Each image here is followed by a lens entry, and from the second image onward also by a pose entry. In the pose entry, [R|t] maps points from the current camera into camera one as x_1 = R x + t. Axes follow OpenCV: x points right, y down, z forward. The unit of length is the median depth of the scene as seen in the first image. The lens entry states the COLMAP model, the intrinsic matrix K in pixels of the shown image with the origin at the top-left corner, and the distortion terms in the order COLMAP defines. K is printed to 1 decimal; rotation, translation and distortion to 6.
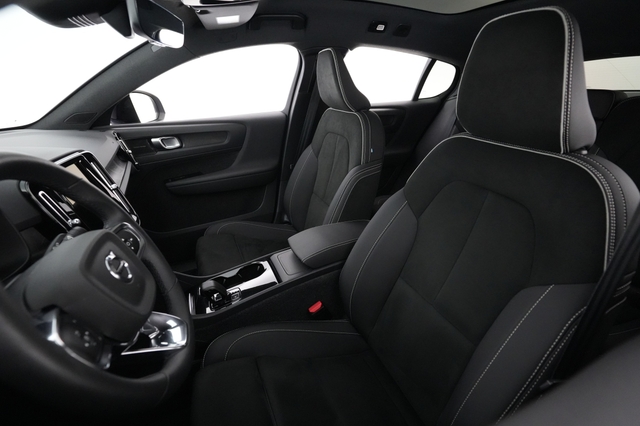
lens RADIAL K [[310.5, 0, 320.2], [0, 310.5, 212.5], [0, 0, 1]] dist [-0.002901, -0.000470]
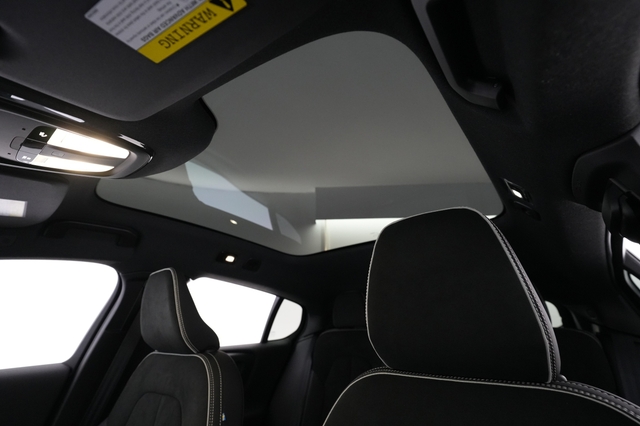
lens RADIAL K [[310.5, 0, 320.1], [0, 310.5, 212.5], [0, 0, 1]] dist [-0.002901, -0.000470]
pose [[0.874411, 0.167235, 0.455453, -0.010949], [0.199427, 0.731874, -0.651606, -0.047683], [-0.442305, 0.660601, 0.606607, 0.233196]]
